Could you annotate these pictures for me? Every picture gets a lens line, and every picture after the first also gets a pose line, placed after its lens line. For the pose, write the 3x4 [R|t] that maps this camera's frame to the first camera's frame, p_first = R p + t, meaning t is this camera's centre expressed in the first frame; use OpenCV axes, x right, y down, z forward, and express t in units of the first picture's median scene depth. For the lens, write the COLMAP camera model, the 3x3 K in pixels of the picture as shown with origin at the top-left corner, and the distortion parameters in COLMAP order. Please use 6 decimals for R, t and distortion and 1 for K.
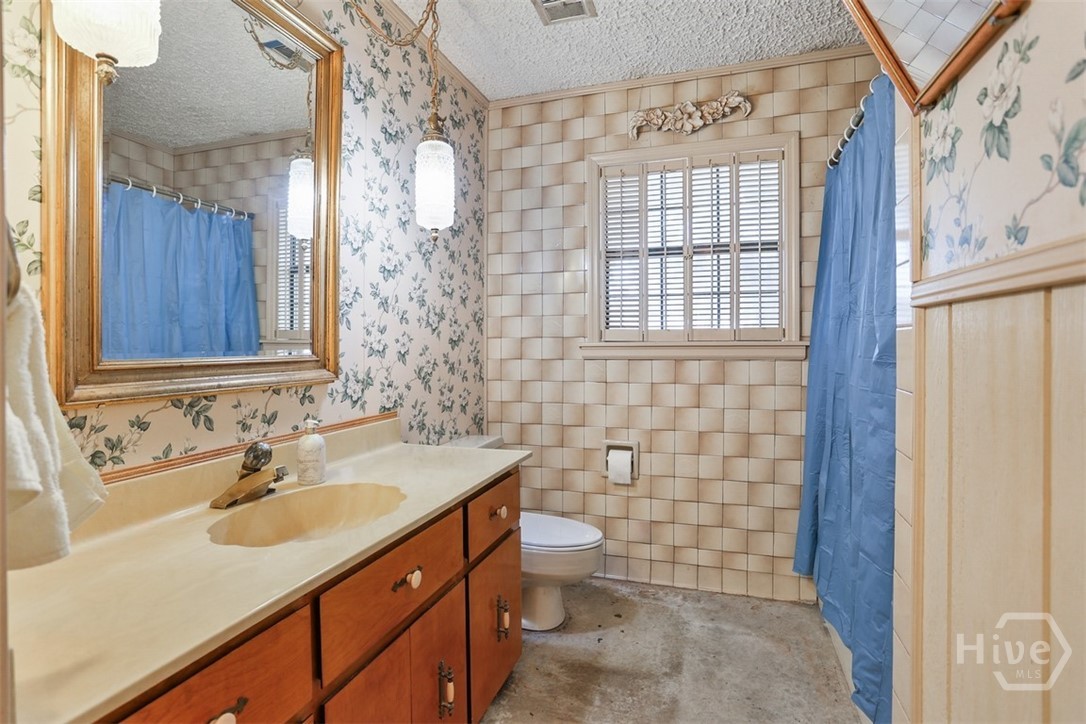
lens RADIAL K [[530.1, 0, 541.6], [0, 530.1, 349.4], [0, 0, 1]] dist [-0.064638, 0.035315]
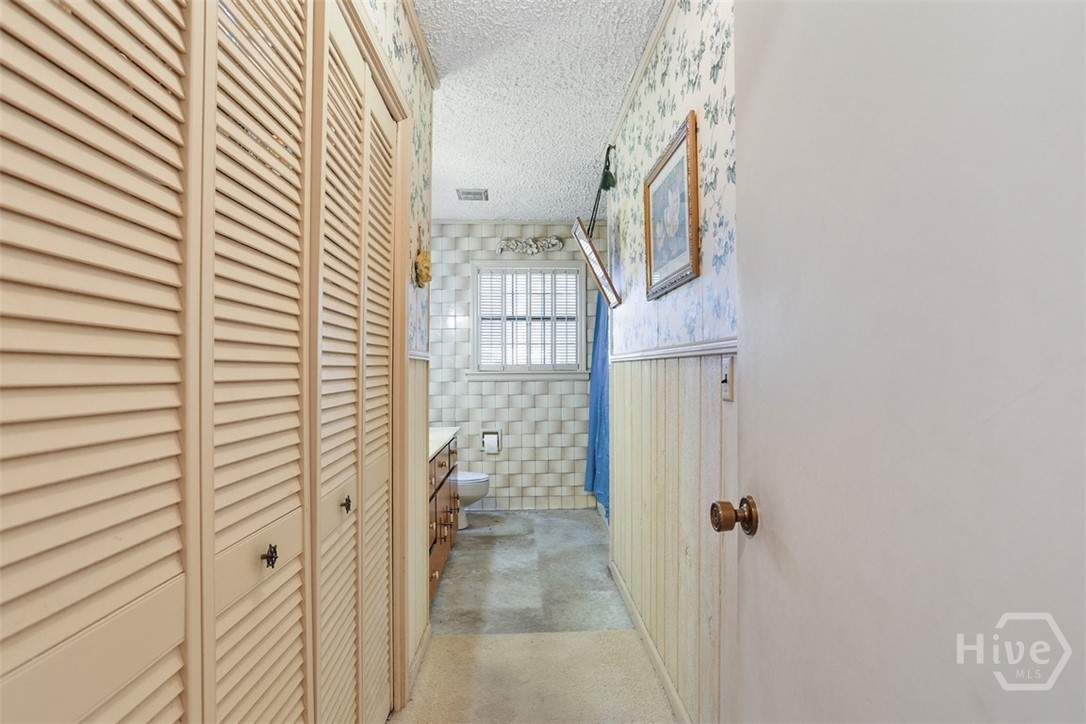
lens RADIAL K [[537.6, 0, 543.0], [0, 537.6, 362.0], [0, 0, 1]] dist [-0.066042, 0.024326]
pose [[0.935867, 0.004081, 0.352331, -0.329118], [0.005229, 0.999662, -0.025468, 0.001577], [-0.352316, 0.025677, 0.935529, -0.745118]]
